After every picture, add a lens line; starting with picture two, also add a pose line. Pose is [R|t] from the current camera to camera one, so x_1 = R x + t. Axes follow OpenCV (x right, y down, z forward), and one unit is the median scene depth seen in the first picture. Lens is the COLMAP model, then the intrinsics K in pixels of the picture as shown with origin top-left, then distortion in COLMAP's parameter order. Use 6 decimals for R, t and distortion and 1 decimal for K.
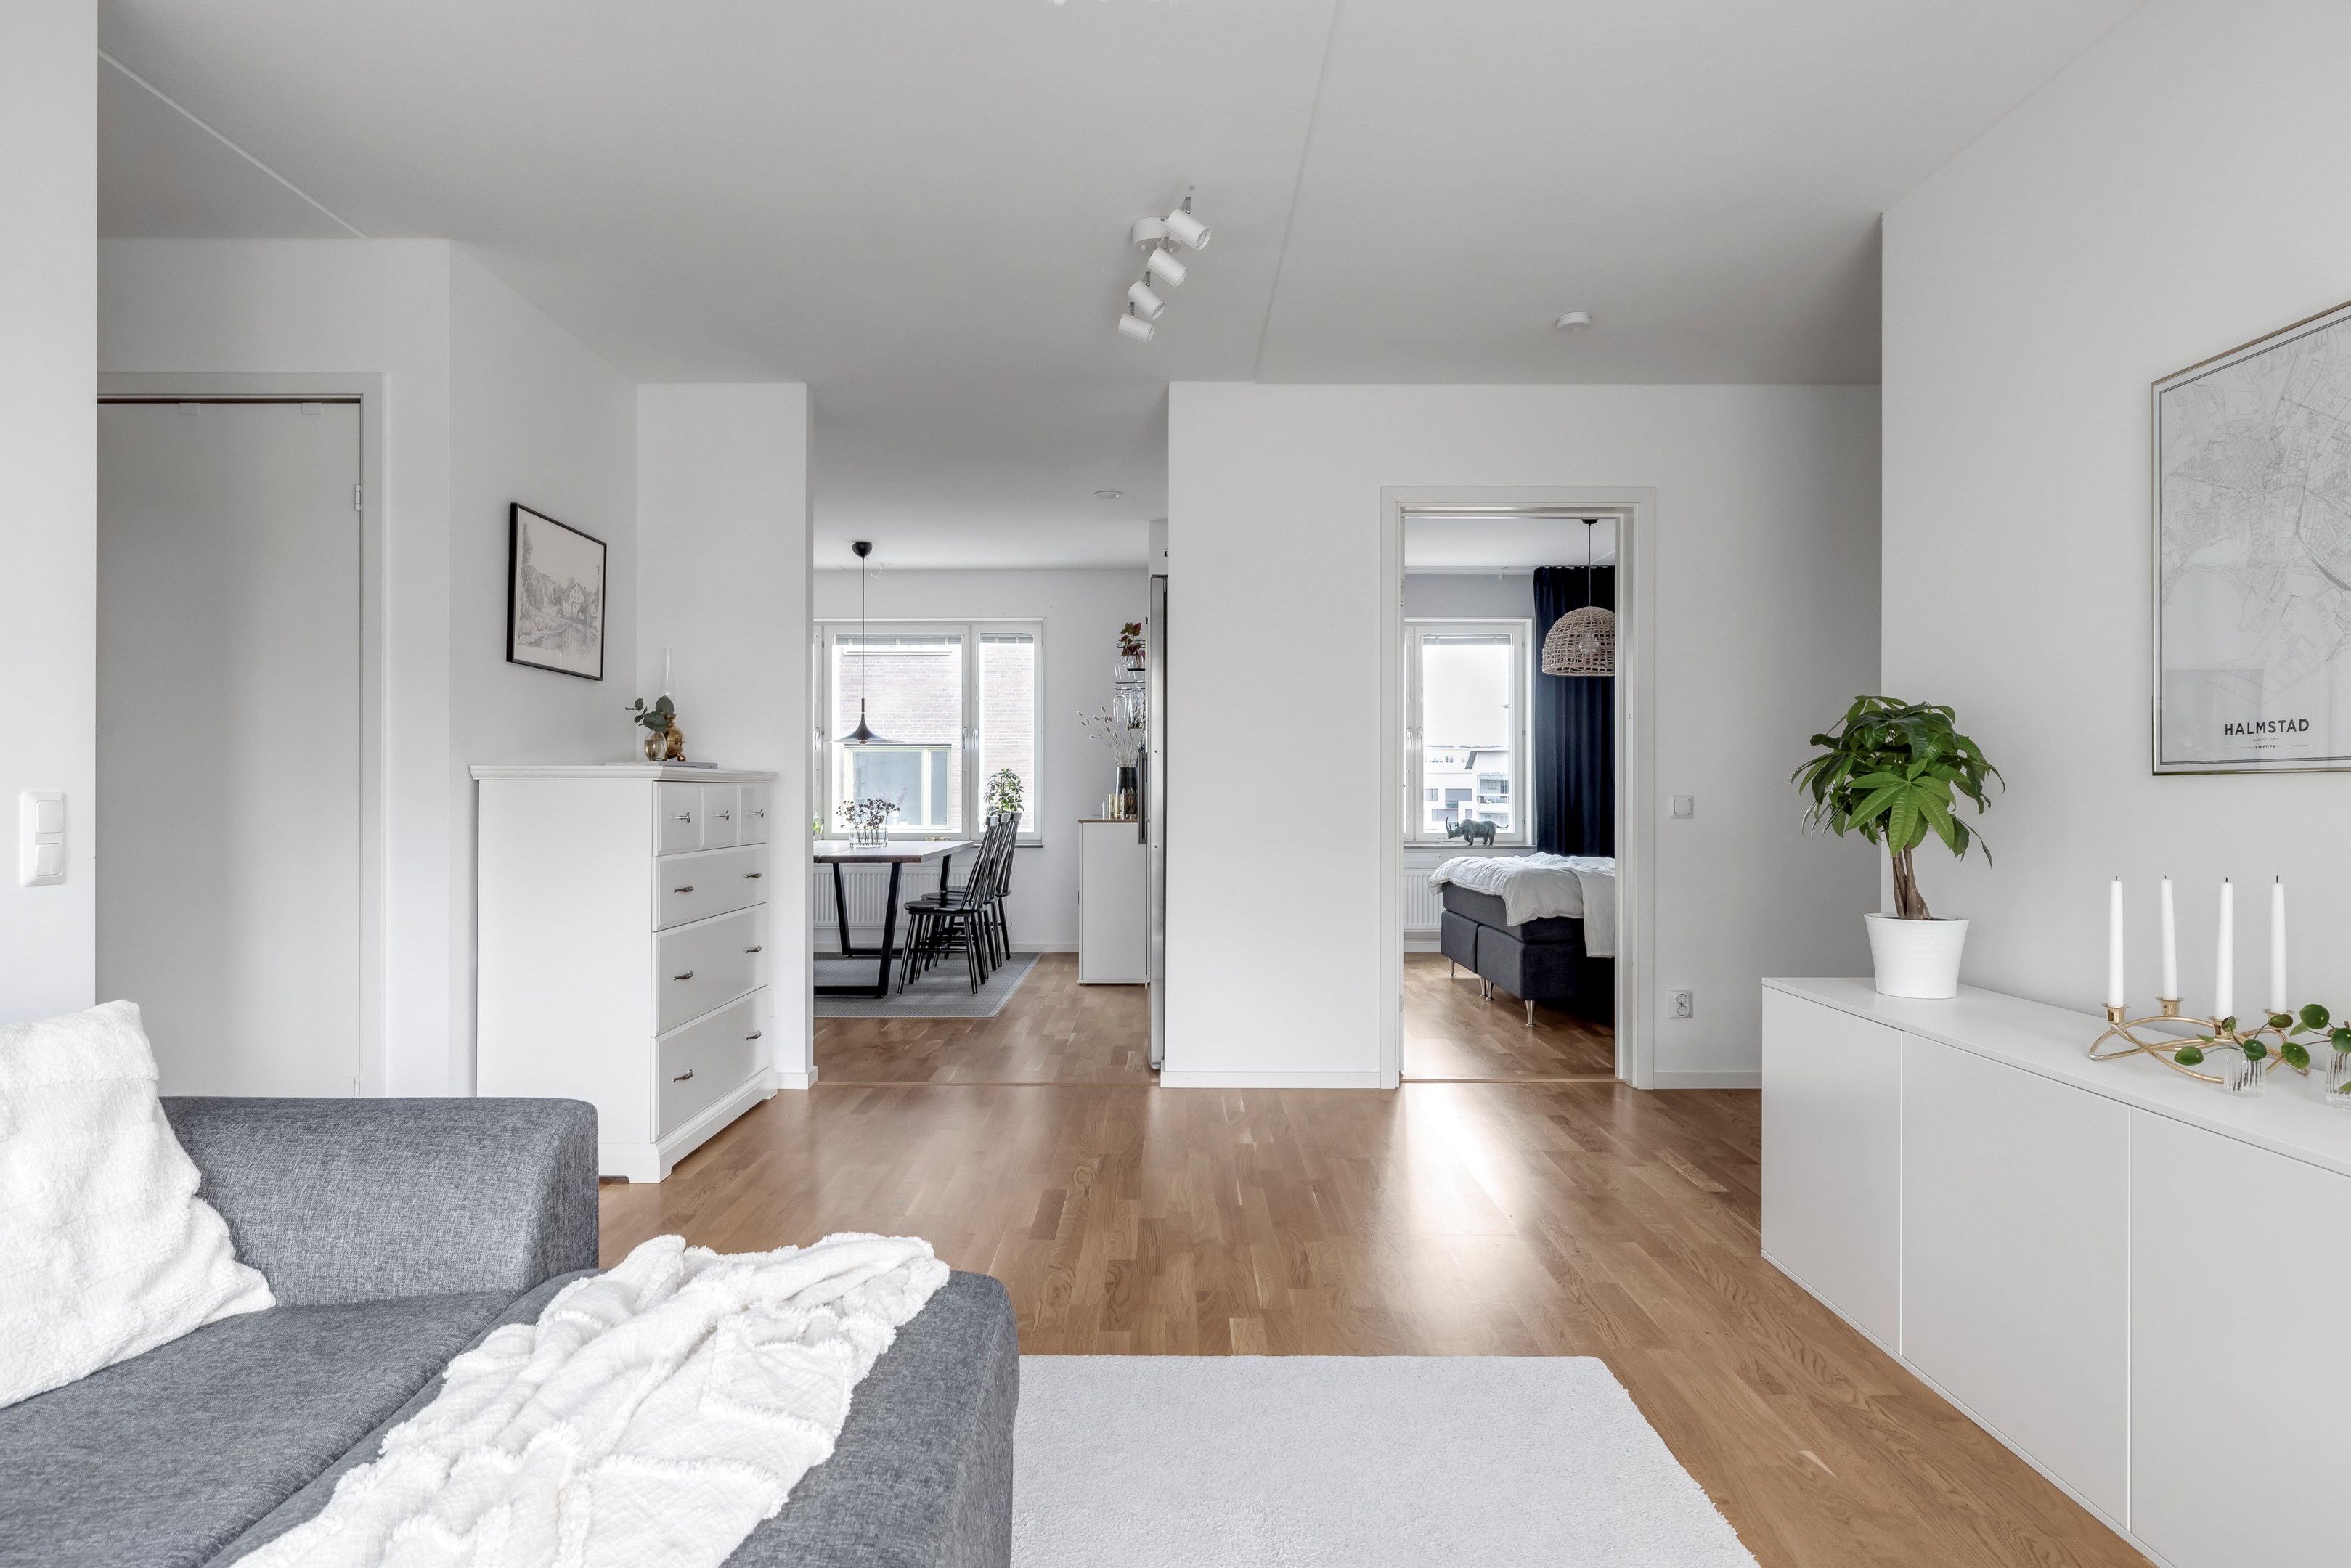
lens RADIAL K [[1387.9, 0, 1143.9], [0, 1387.9, 788.4], [0, 0, 1]] dist [0.002000, 0.000501]
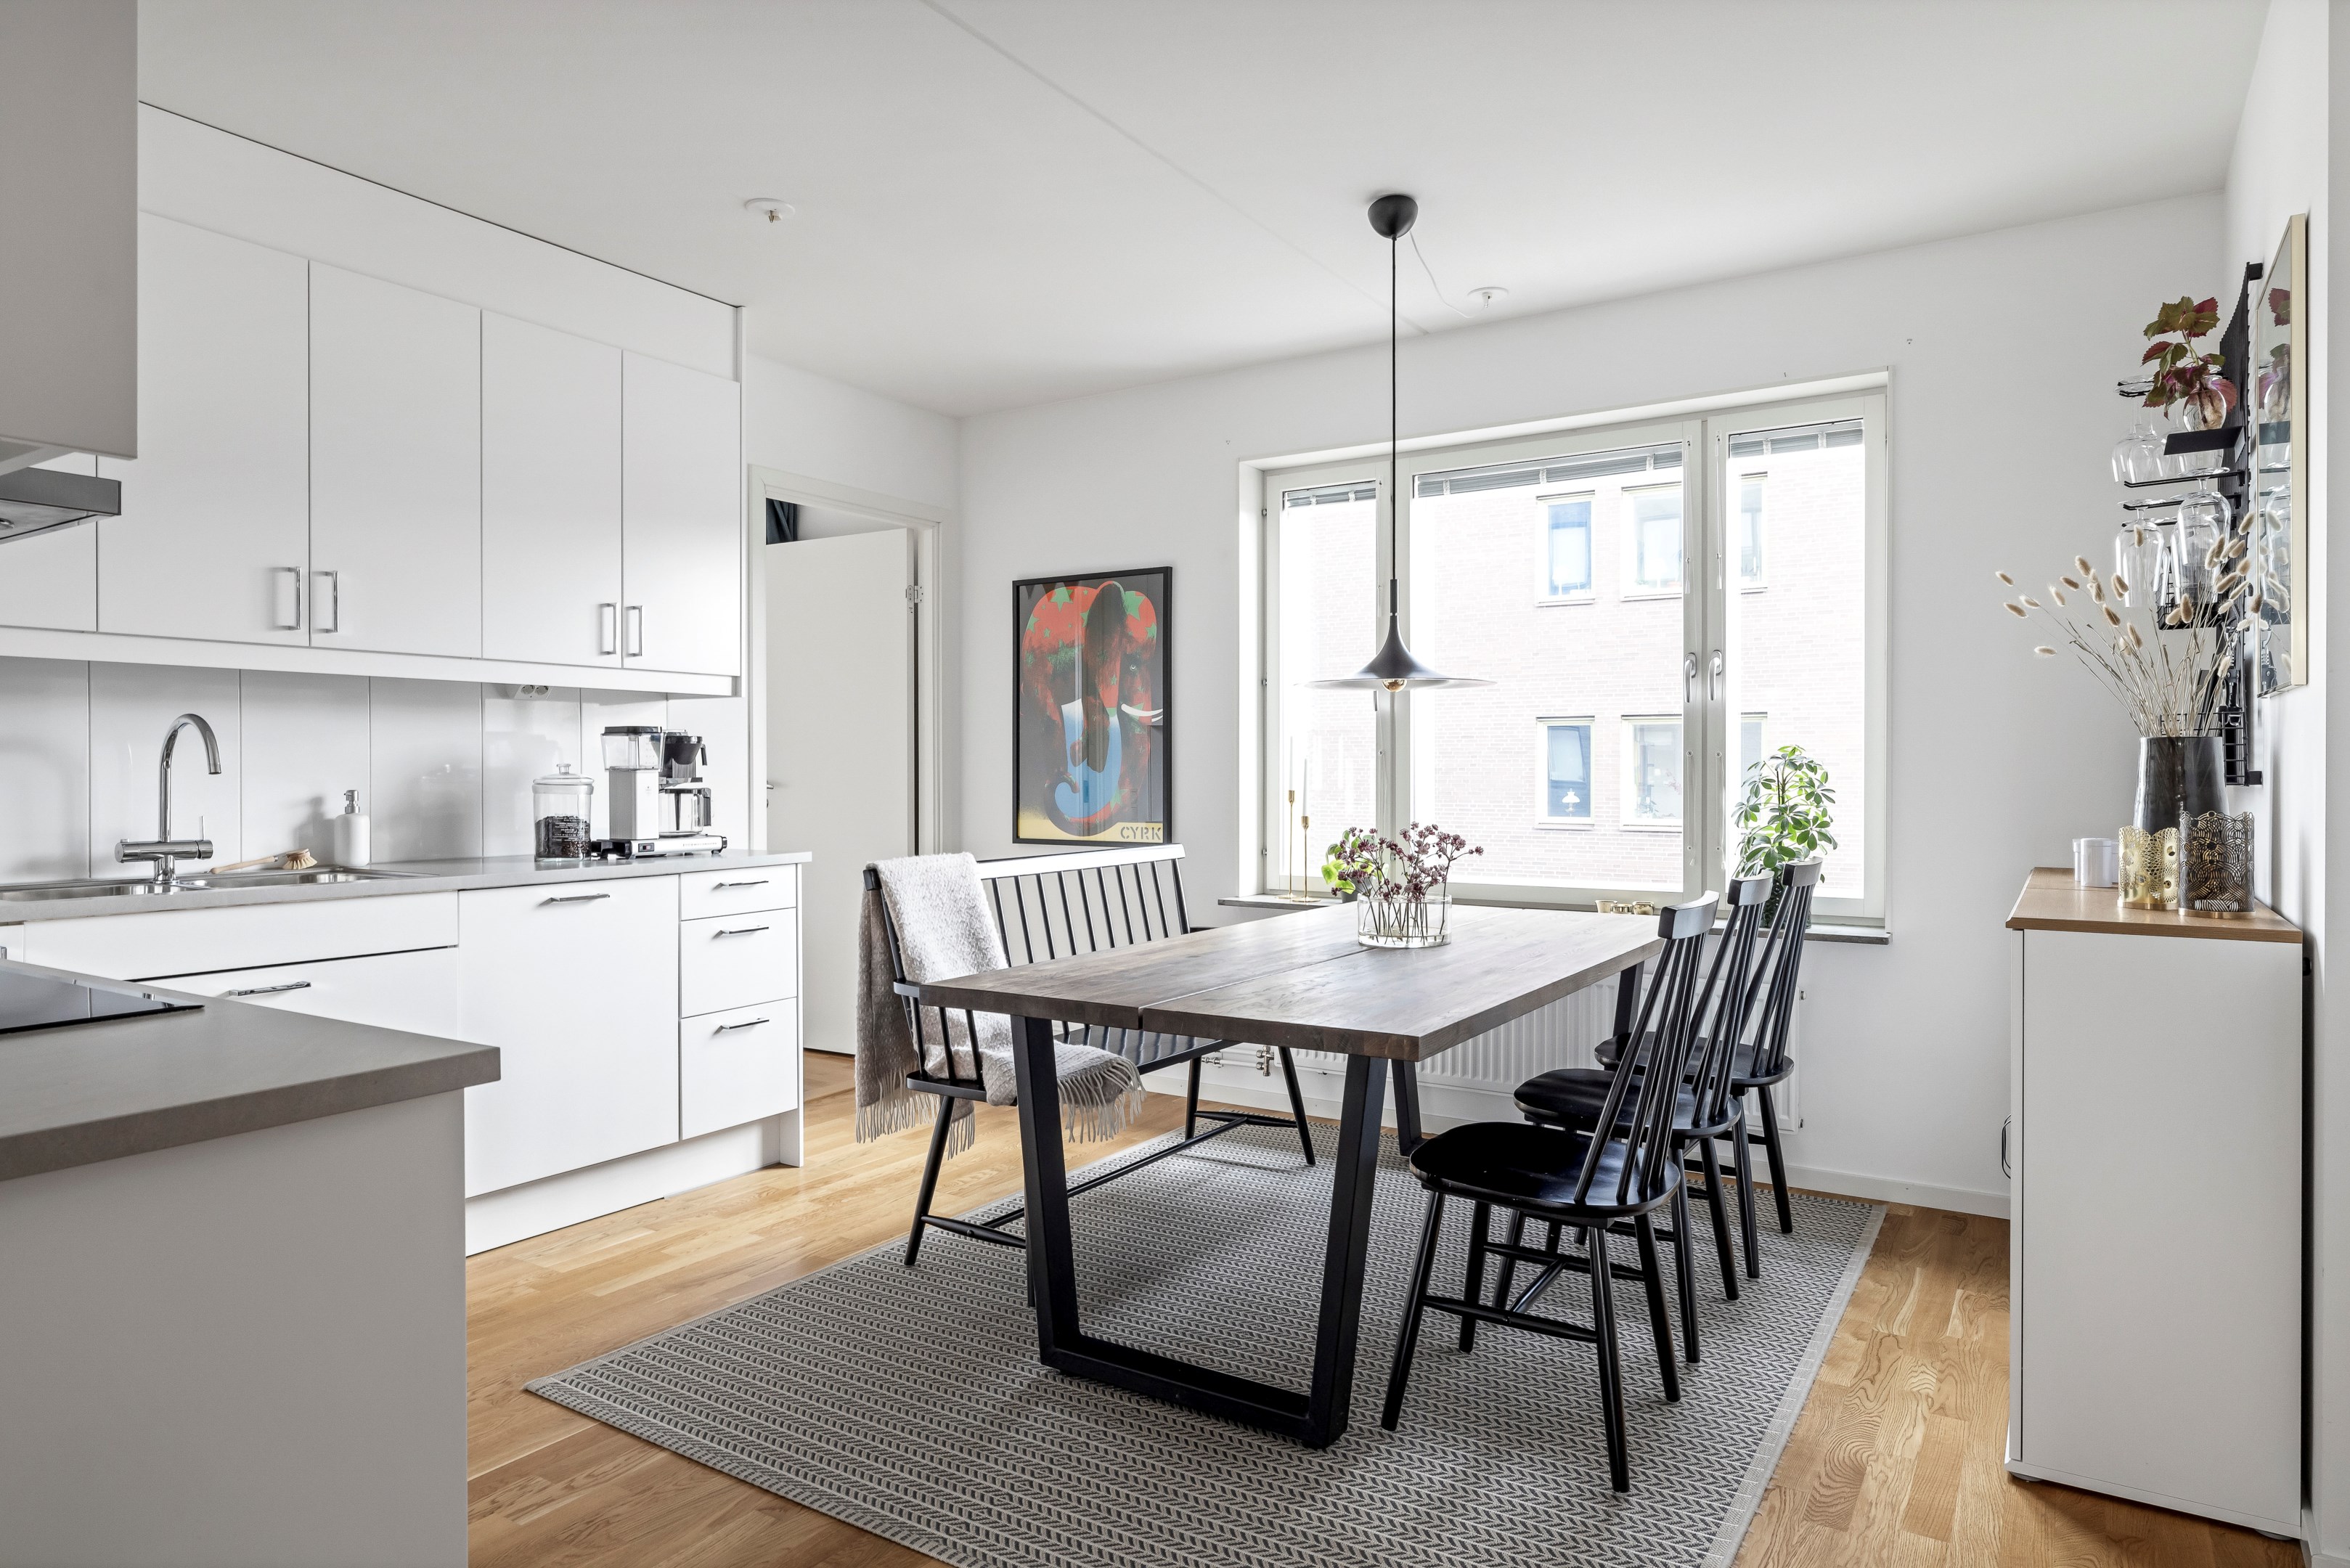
lens RADIAL K [[1416.0, 0, 1171.5], [0, 1416.0, 768.7], [0, 0, 1]] dist [-0.005982, -0.001813]
pose [[0.851241, -0.000329, -0.524775, -0.071175], [0.000622, 1.000000, 0.000382, -0.015985], [0.524774, -0.000652, 0.851241, 1.119033]]
